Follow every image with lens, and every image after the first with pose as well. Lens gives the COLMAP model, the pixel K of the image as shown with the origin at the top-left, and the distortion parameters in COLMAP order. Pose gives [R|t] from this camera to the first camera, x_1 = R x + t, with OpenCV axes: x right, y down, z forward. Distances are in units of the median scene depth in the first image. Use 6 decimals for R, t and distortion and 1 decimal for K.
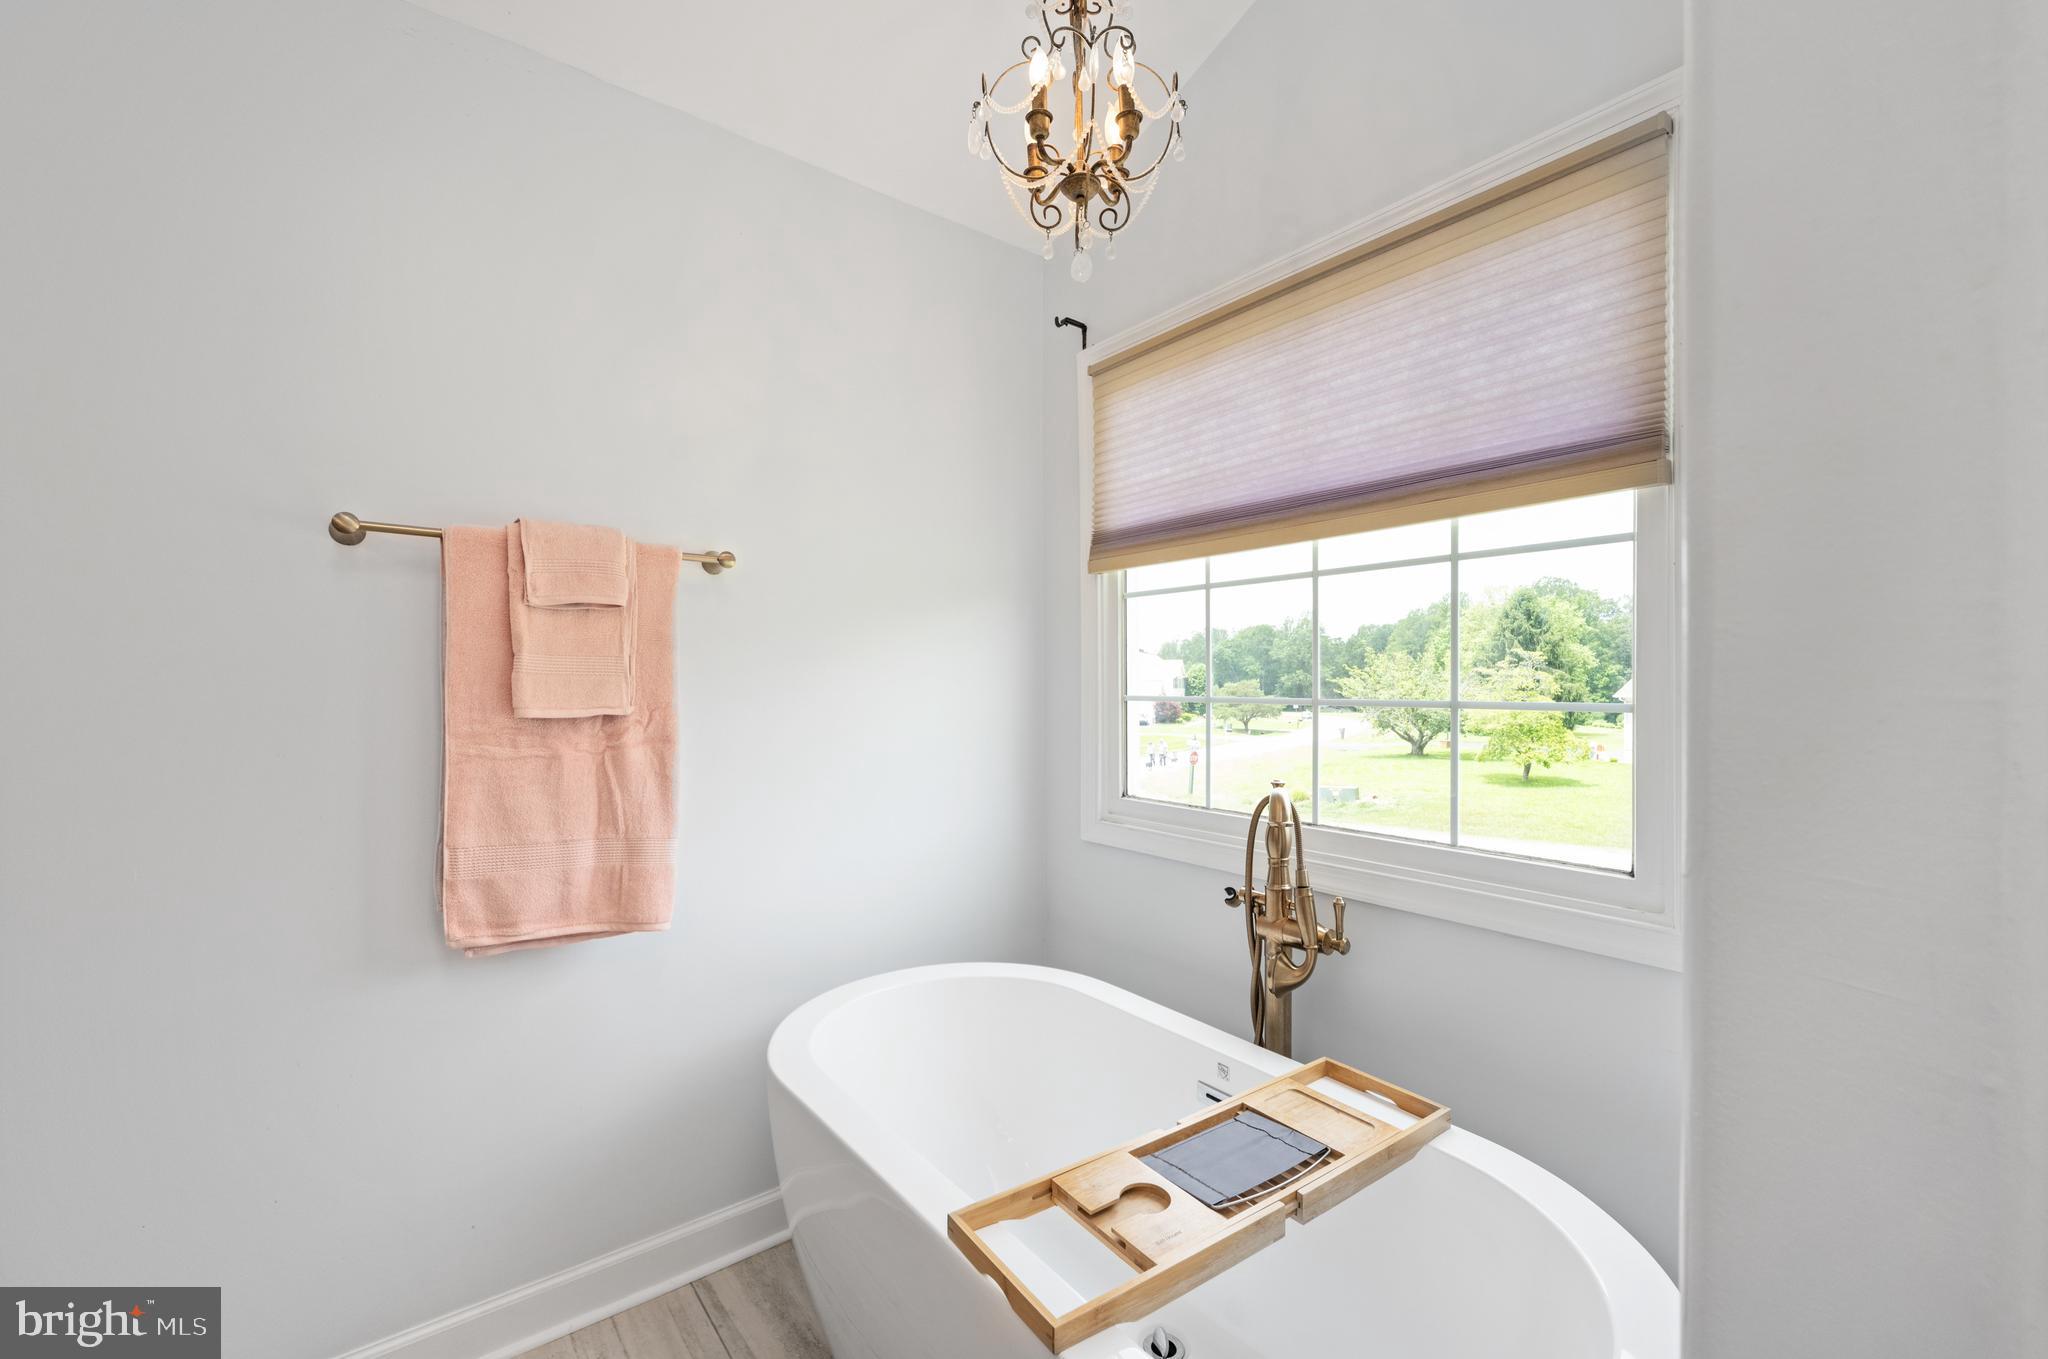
lens RADIAL K [[836.1, 0, 1028.8], [0, 836.1, 692.2], [0, 0, 1]] dist [-0.002323, -0.000181]
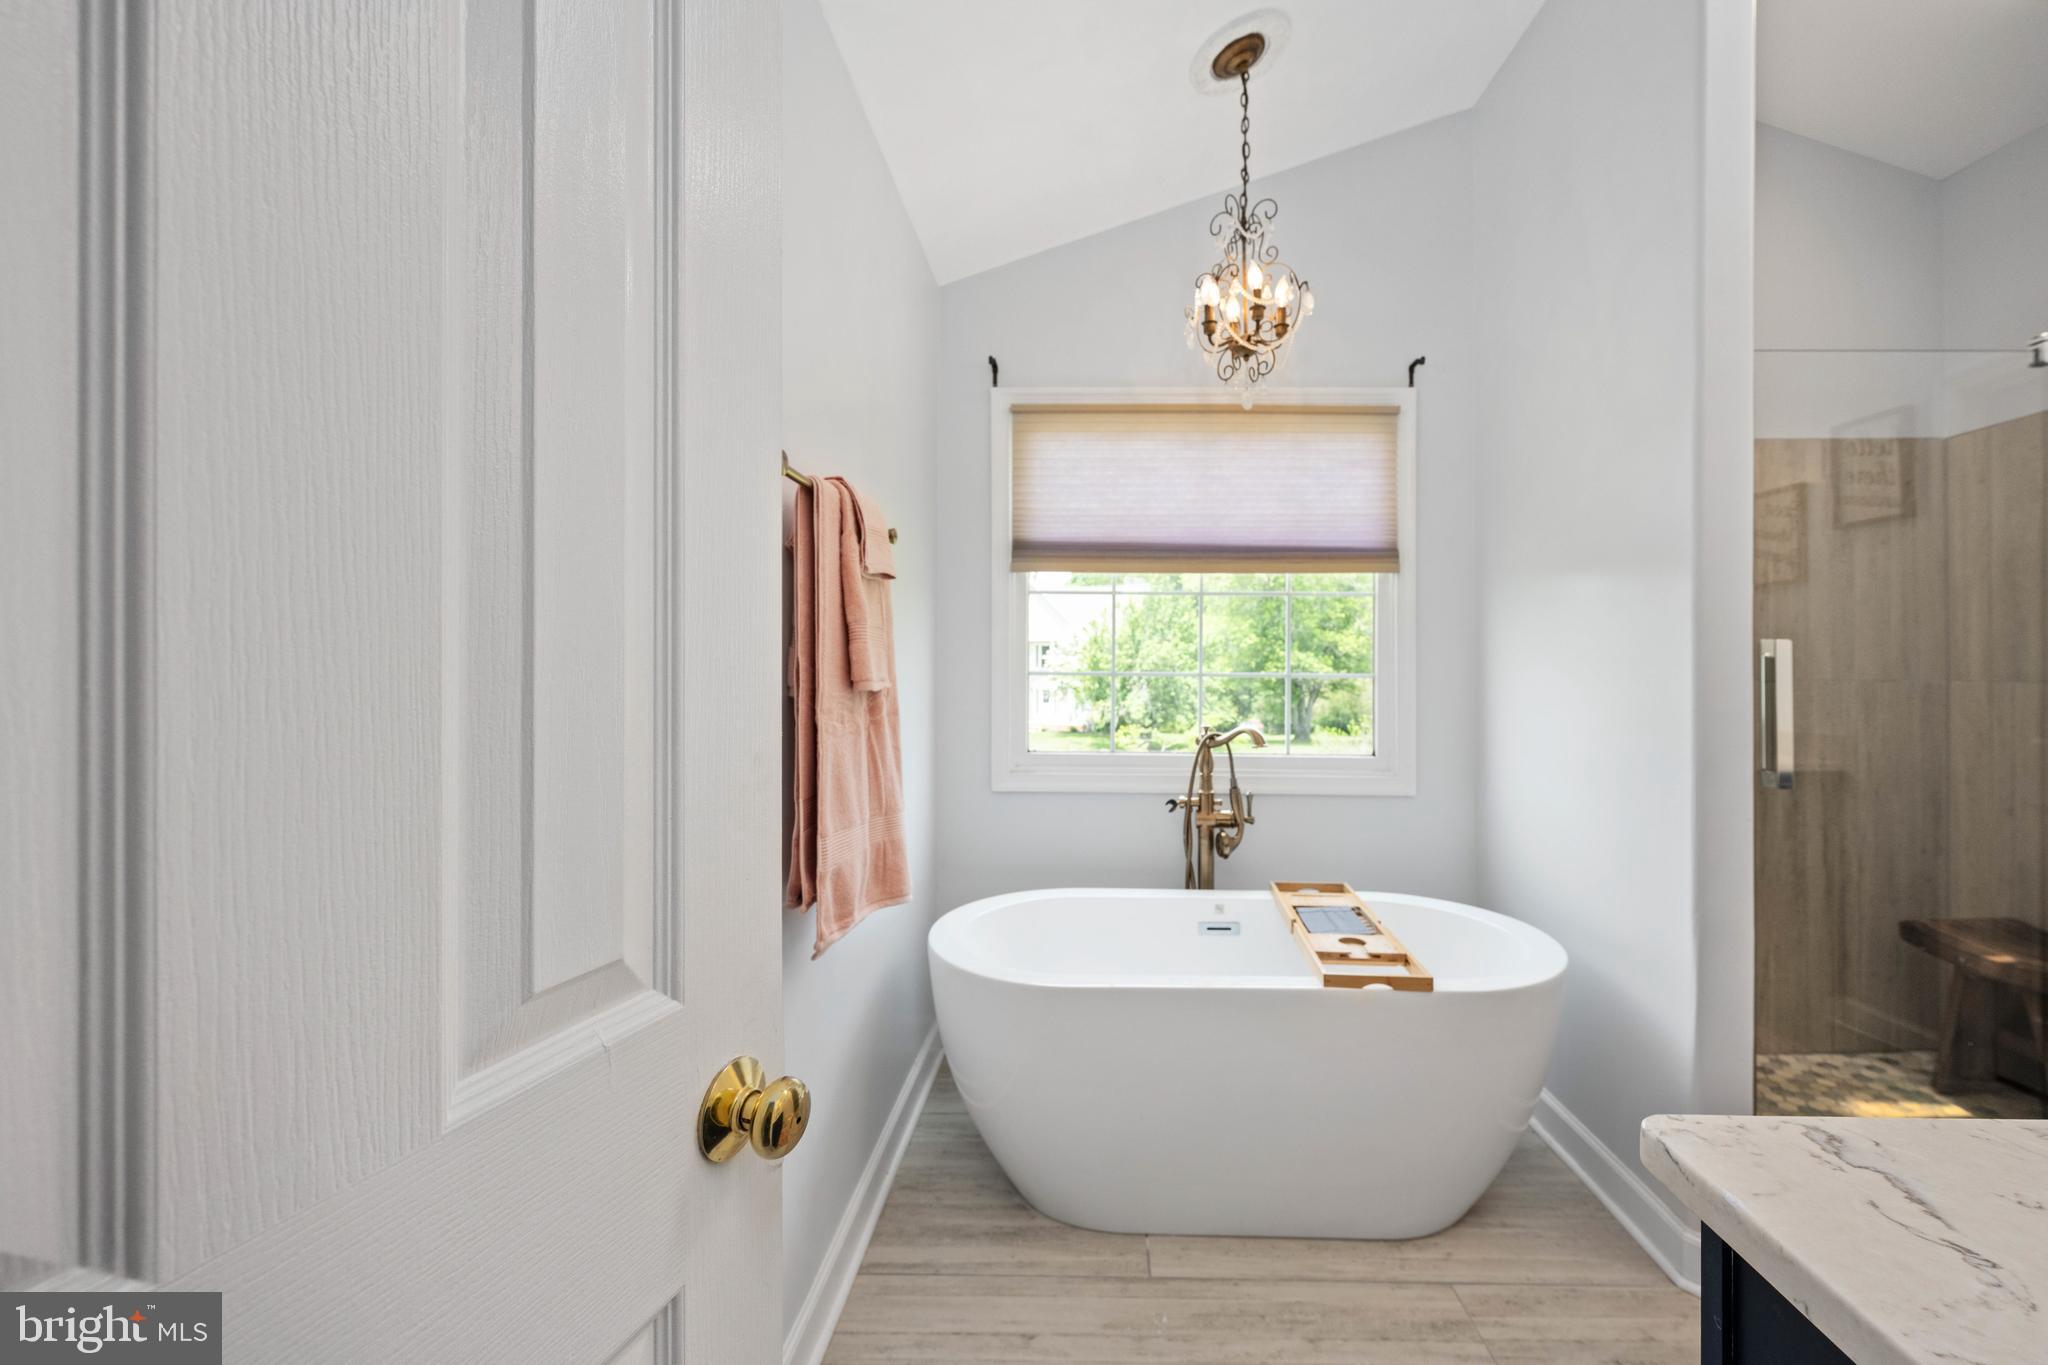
lens RADIAL K [[823.9, 0, 1092.9], [0, 823.9, 665.9], [0, 0, 1]] dist [-0.000447, -0.000180]
pose [[0.628341, 0.004492, 0.777925, -1.085759], [0.001598, 0.999974, -0.007066, 0.006748], [-0.777937, 0.005683, 0.628317, 0.197730]]
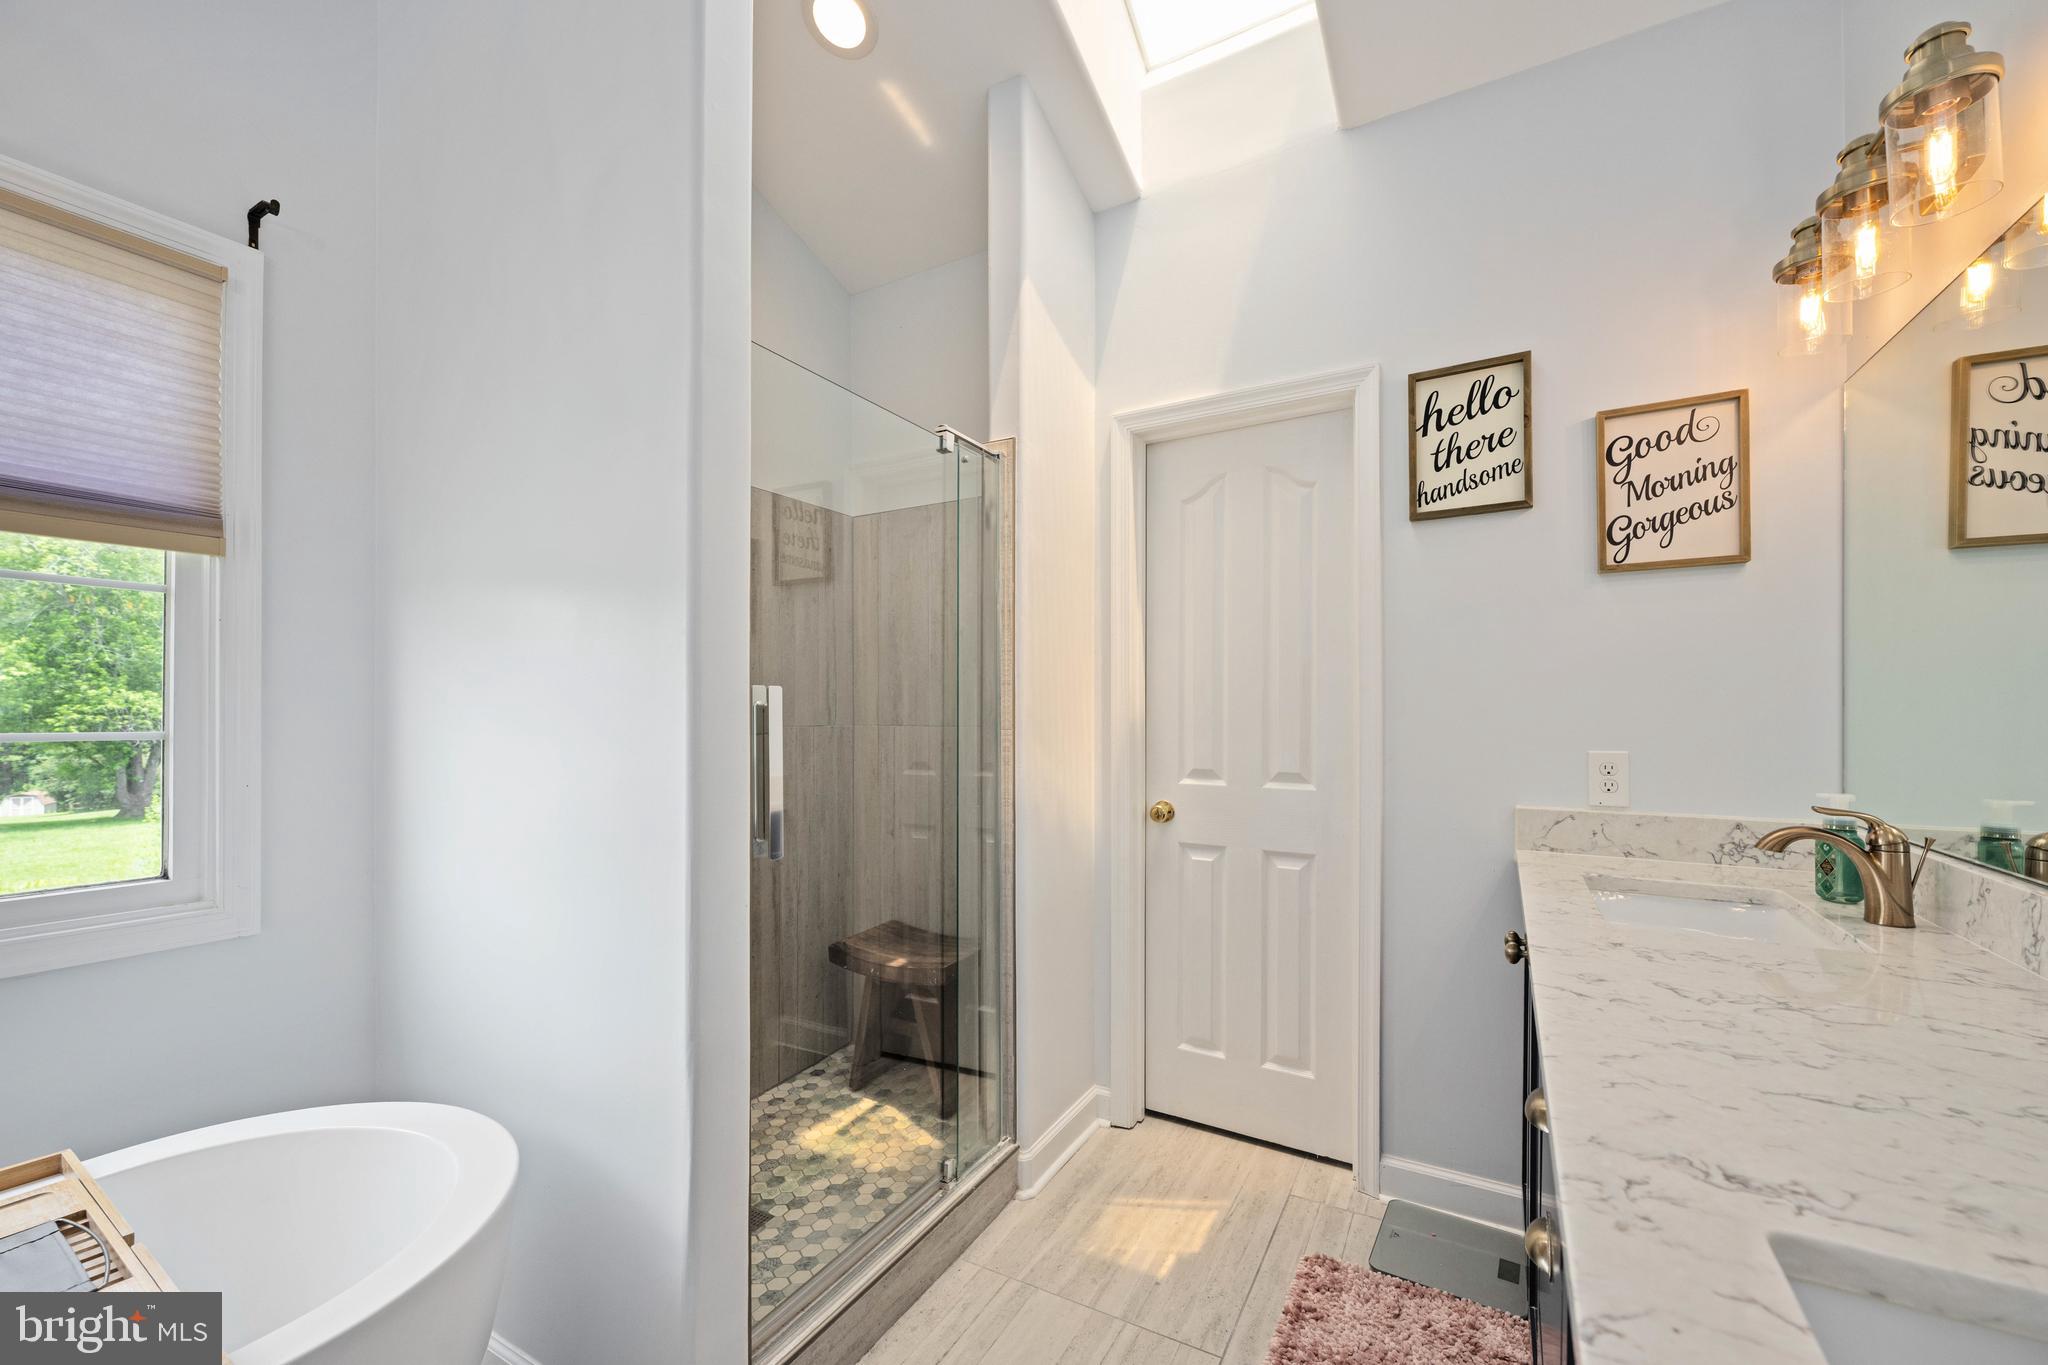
lens RADIAL K [[823.9, 0, 1033.9], [0, 823.9, 700.9], [0, 0, 1]] dist [-0.000447, -0.000180]
pose [[-0.393394, 0.014793, 0.919251, -0.660873], [0.010349, 0.999878, -0.011661, -0.002325], [-0.919312, 0.004926, -0.393499, 0.269680]]
